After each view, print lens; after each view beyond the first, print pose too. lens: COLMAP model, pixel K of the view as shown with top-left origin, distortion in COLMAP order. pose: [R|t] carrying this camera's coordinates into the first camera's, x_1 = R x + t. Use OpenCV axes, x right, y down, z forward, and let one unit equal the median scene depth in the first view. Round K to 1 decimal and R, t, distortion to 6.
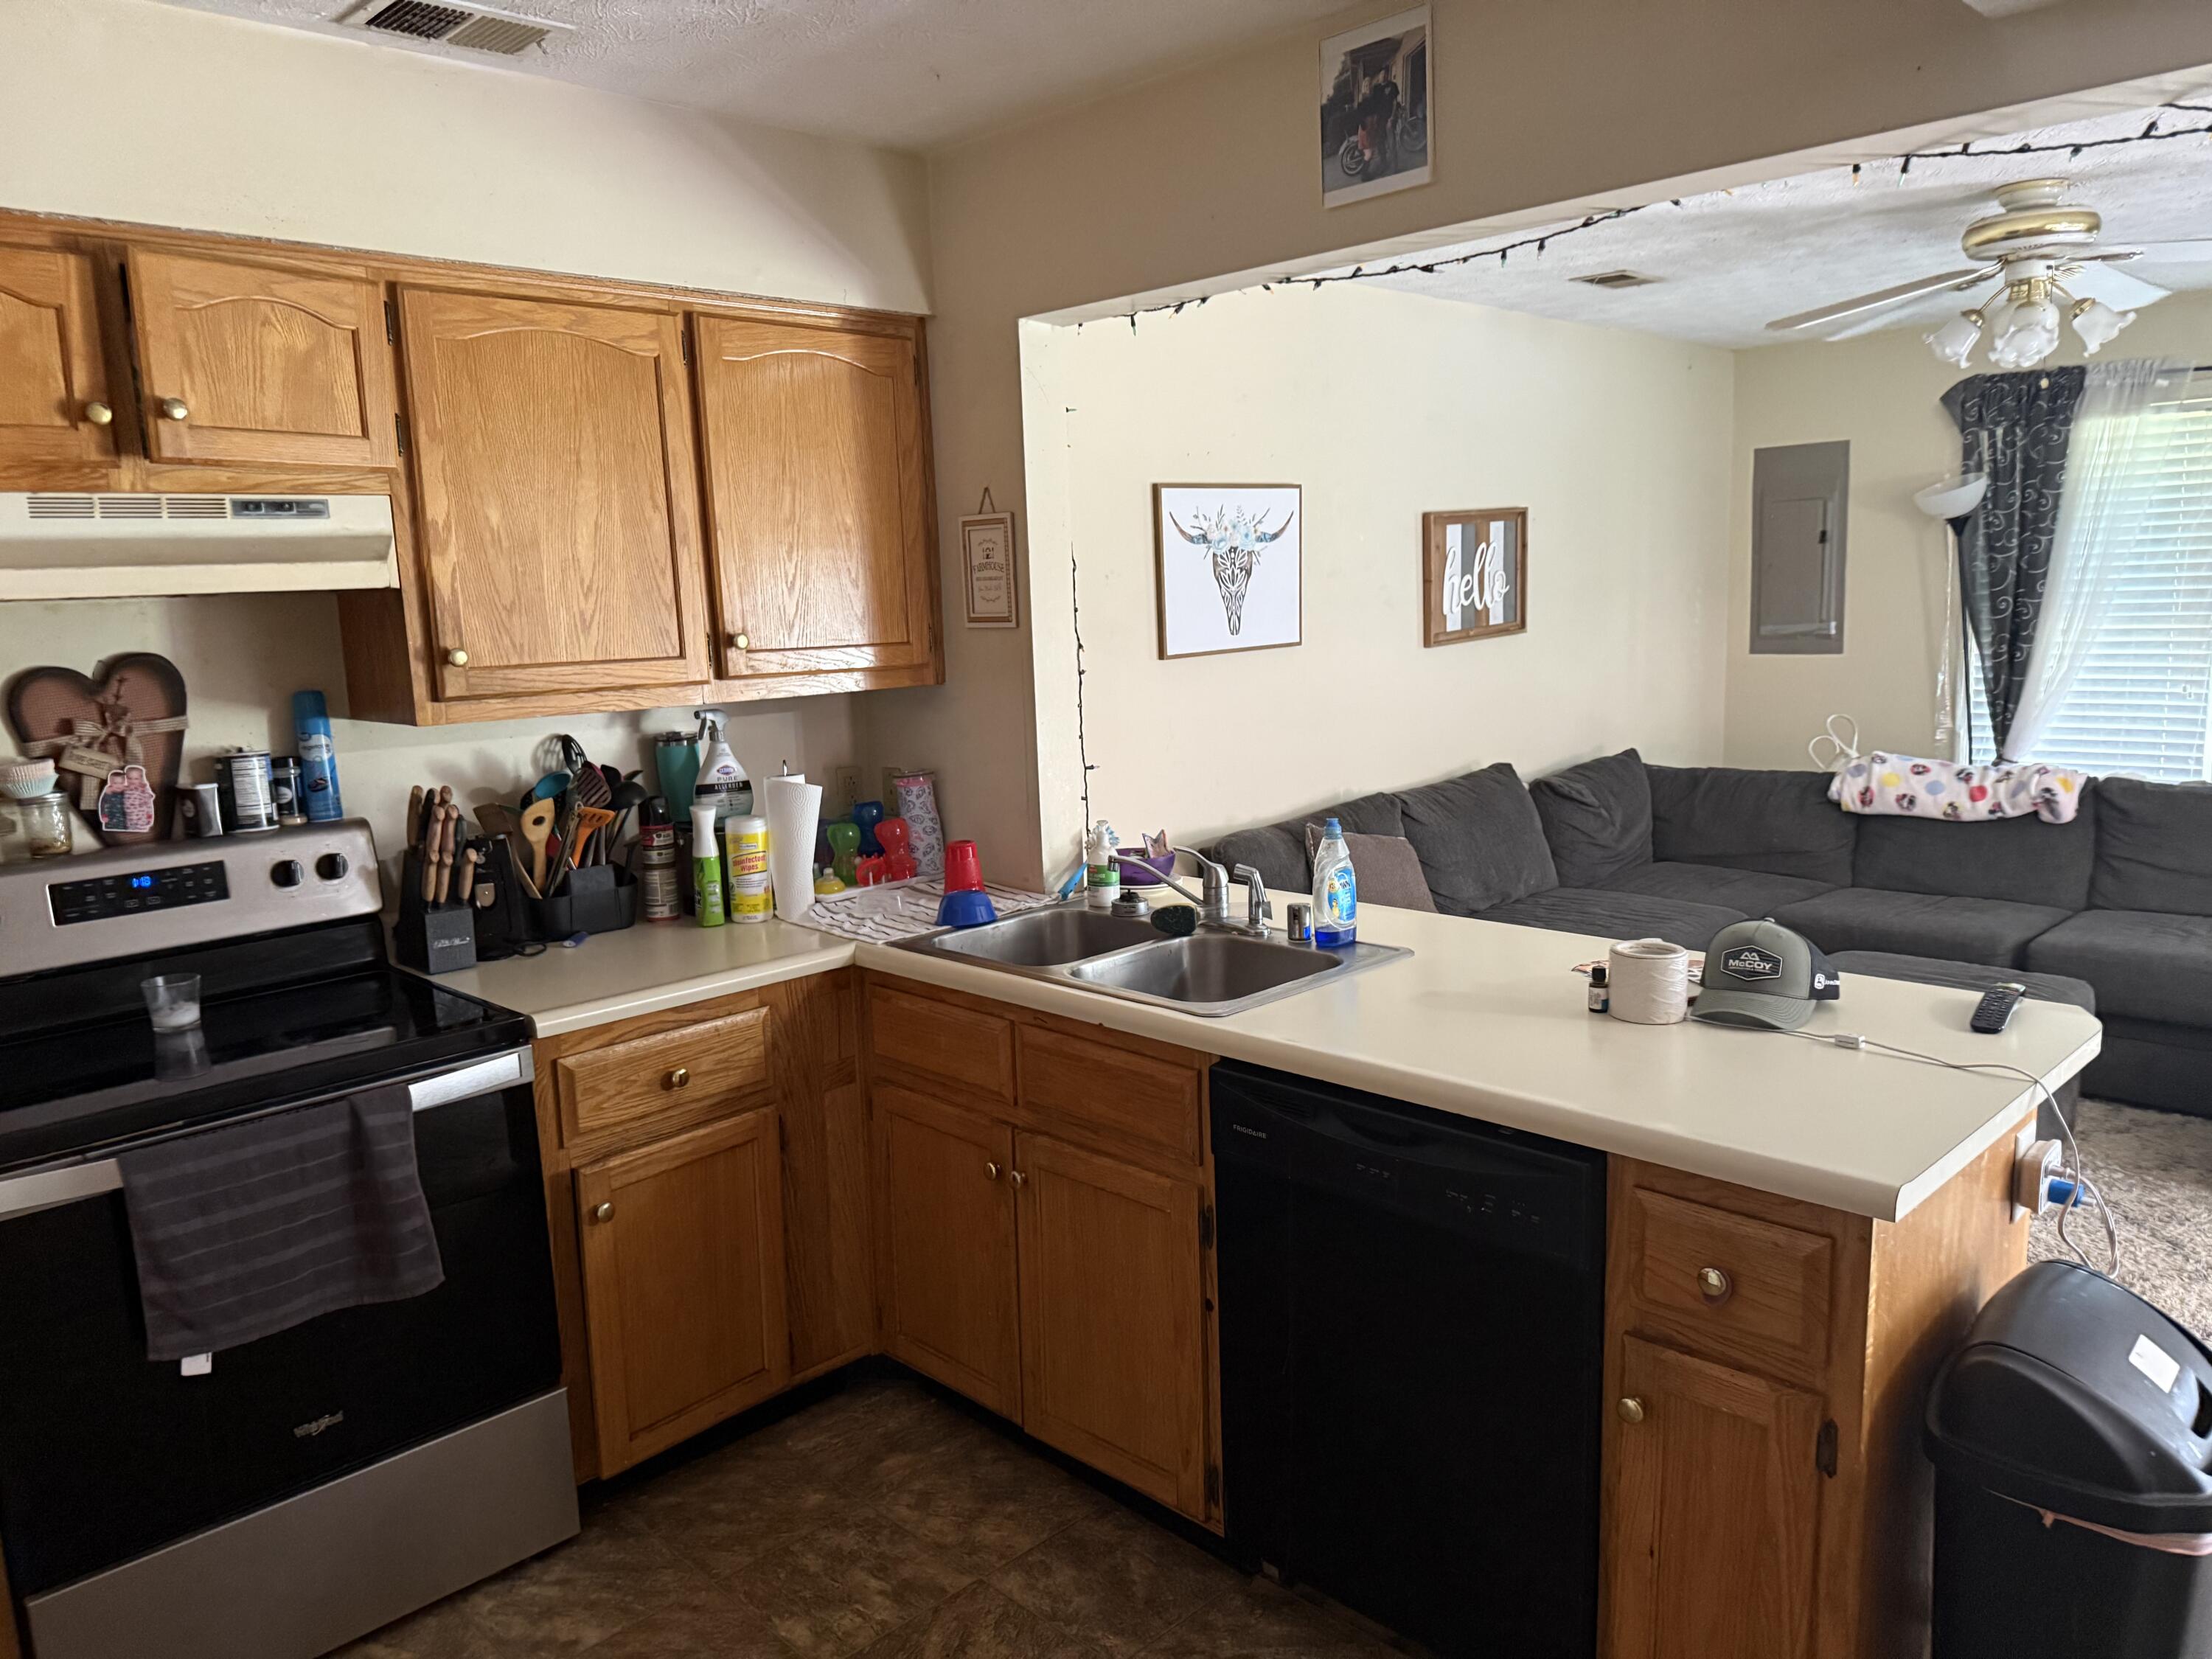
lens RADIAL K [[1572.0, 0, 1106.0], [0, 1572.0, 829.5], [0, 0, 1]] dist [0.082867, -0.151541]
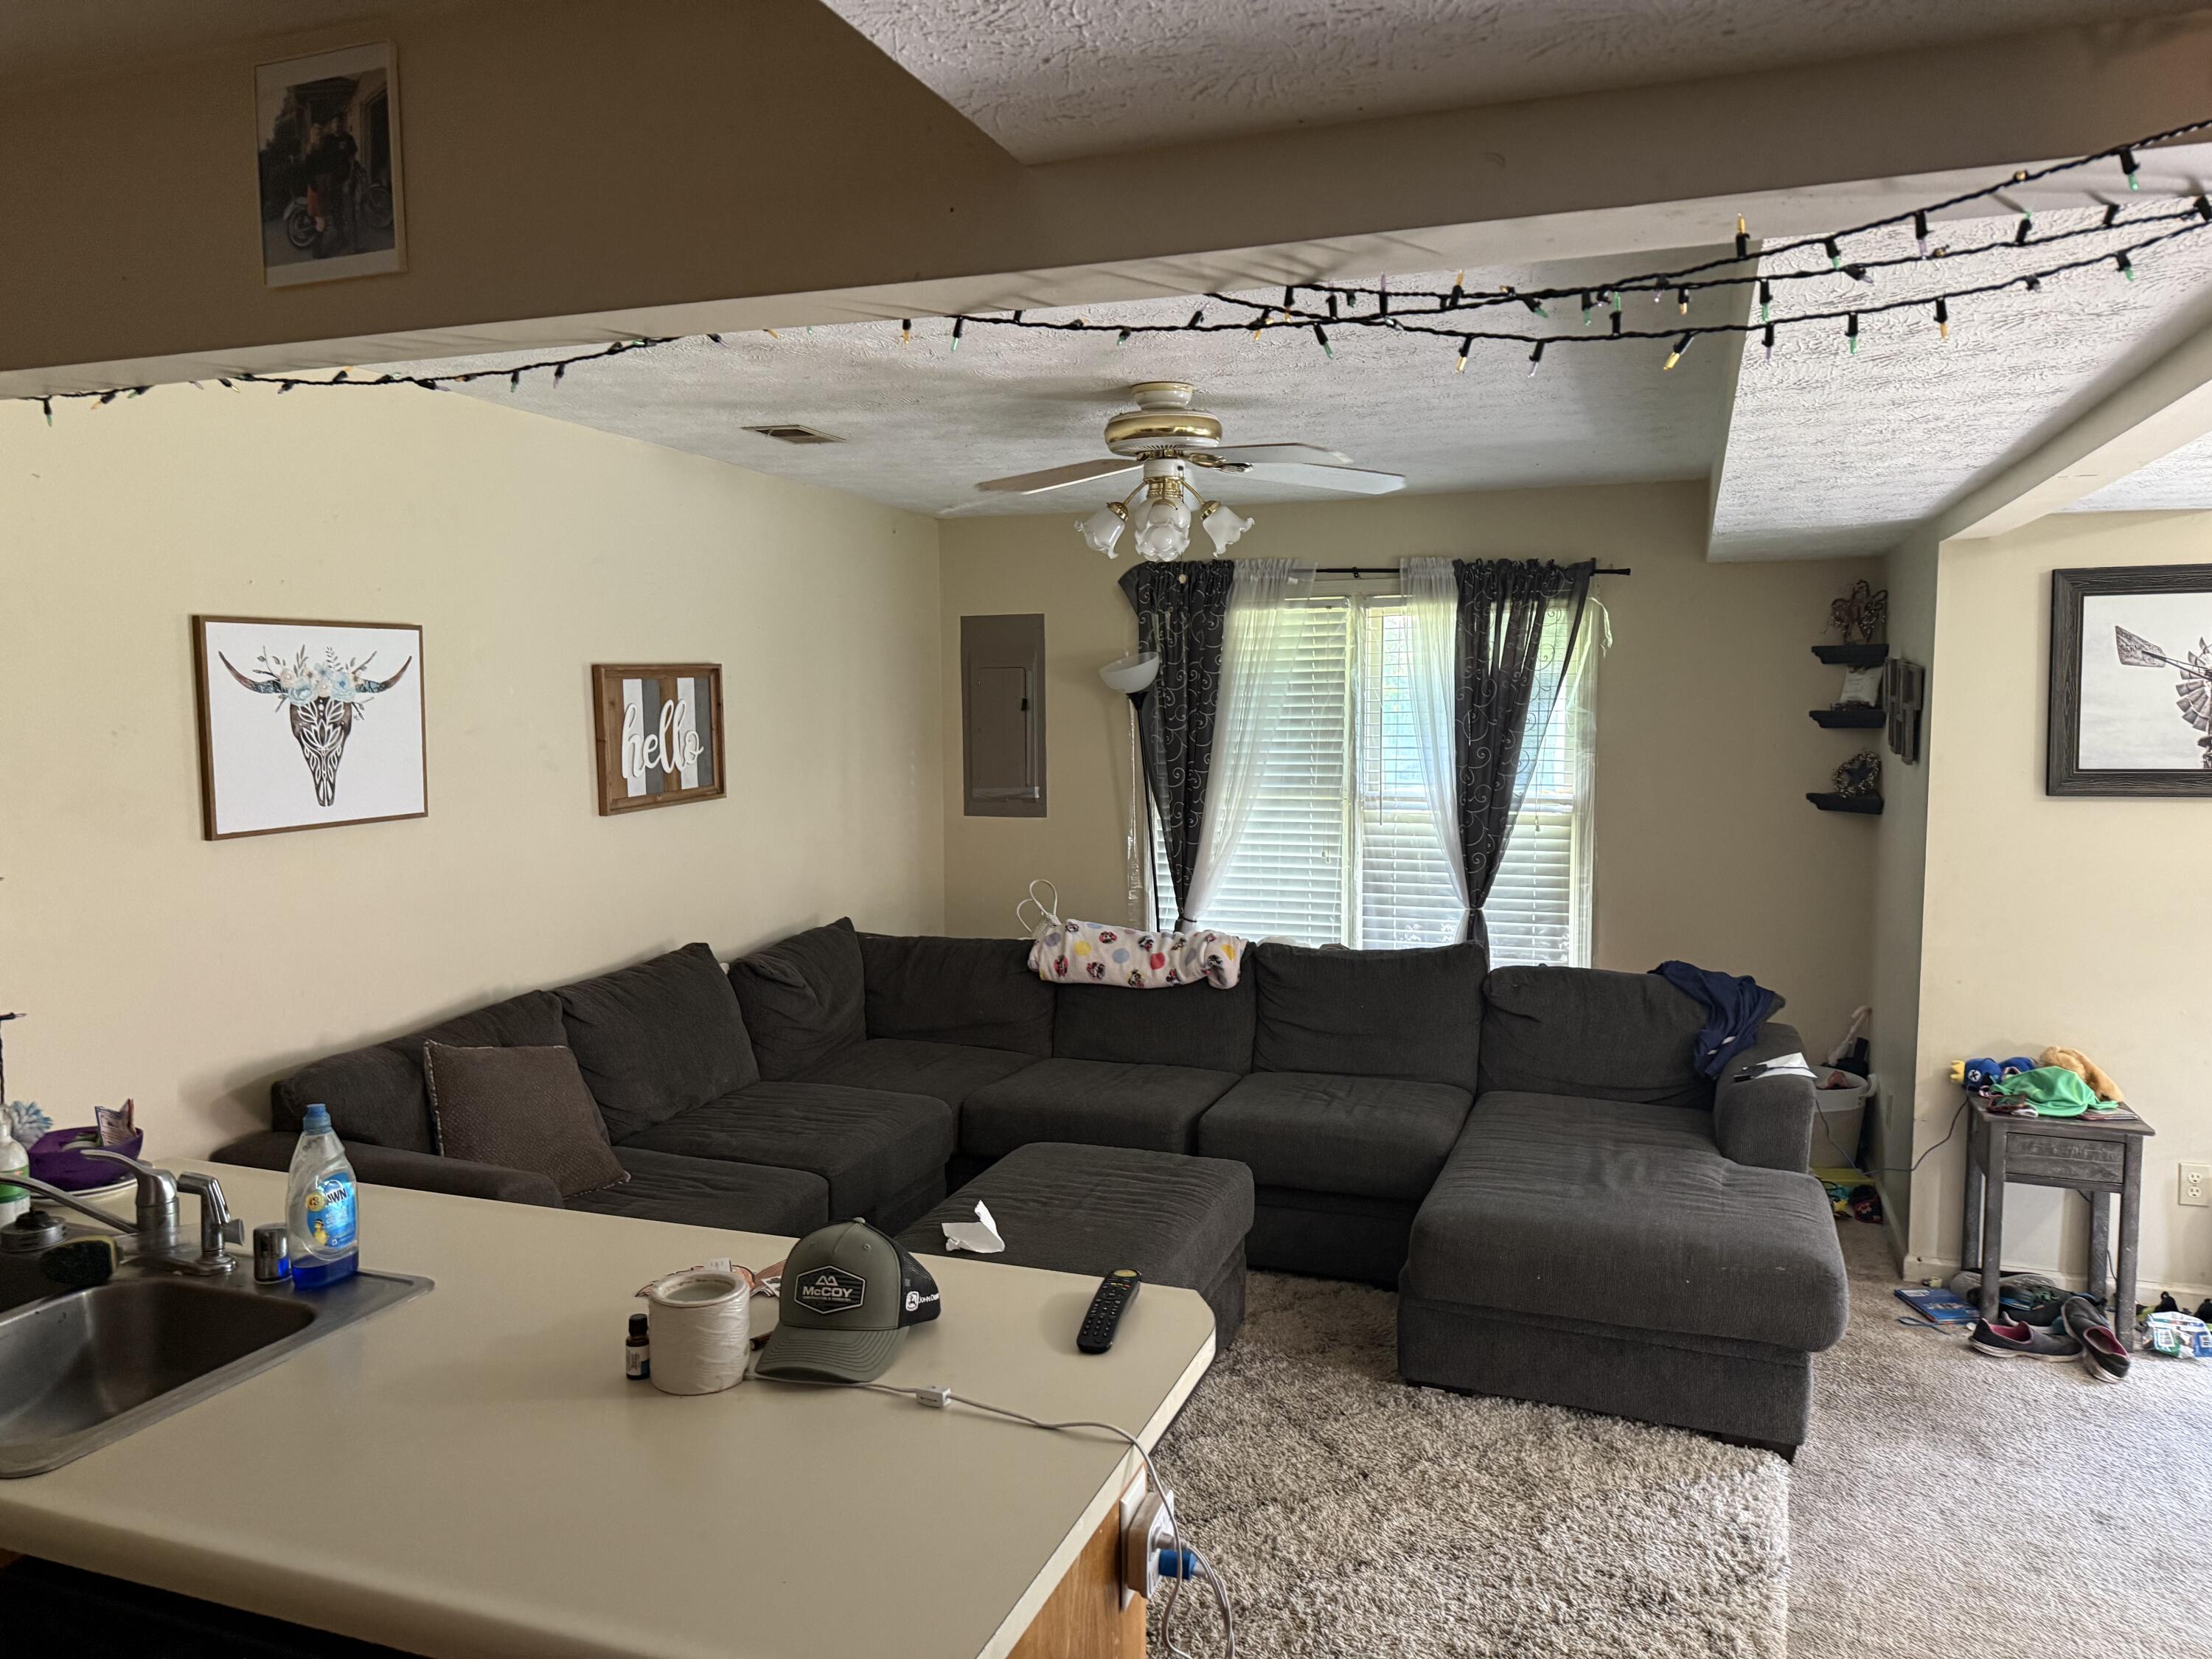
lens RADIAL K [[1557.5, 0, 1167.3], [0, 1557.5, 816.8], [0, 0, 1]] dist [0.098844, -0.134483]
pose [[0.886230, -0.001013, 0.463244, 0.081236], [0.042653, 0.995928, -0.079420, -0.034113], [-0.461277, 0.090143, 0.882665, 0.088340]]
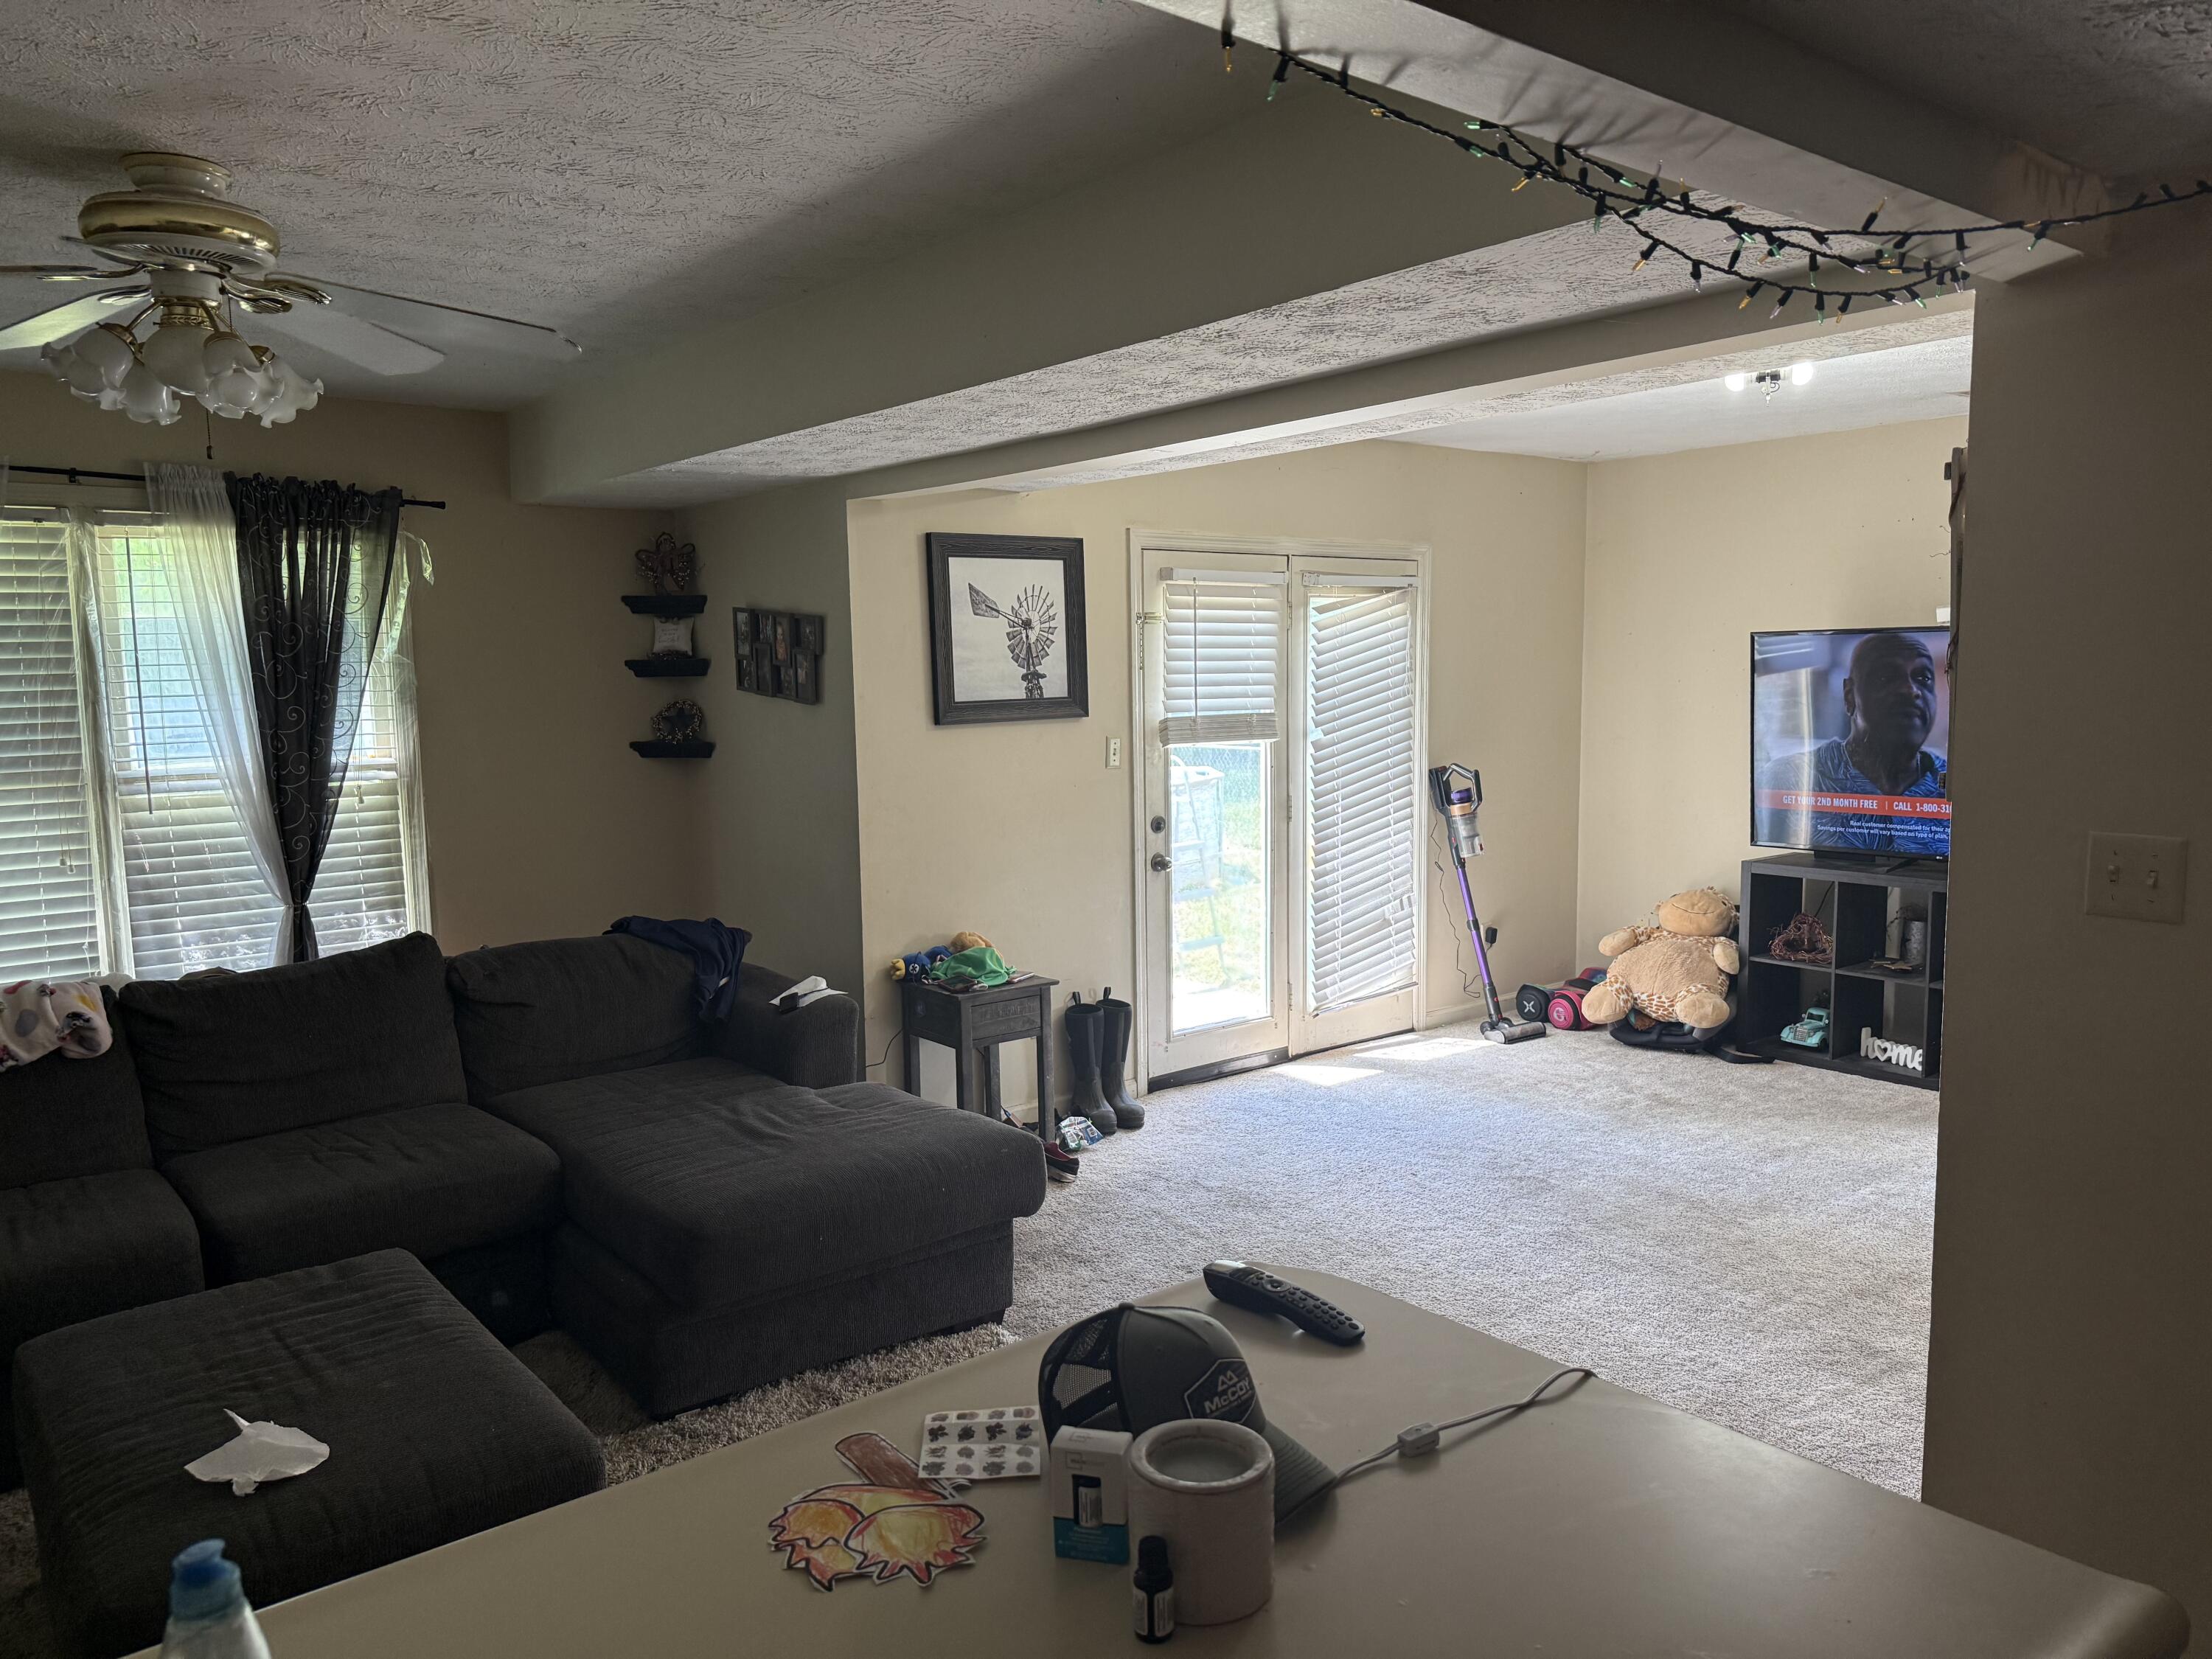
lens RADIAL K [[1513.0, 0, 1106.0], [0, 1513.0, 829.5], [0, 0, 1]] dist [0.081677, -0.096367]
pose [[0.073158, -0.074877, 0.994506, -0.058746], [0.167919, 0.983867, 0.061723, -0.066460], [-0.983083, 0.162480, 0.084551, 0.421665]]
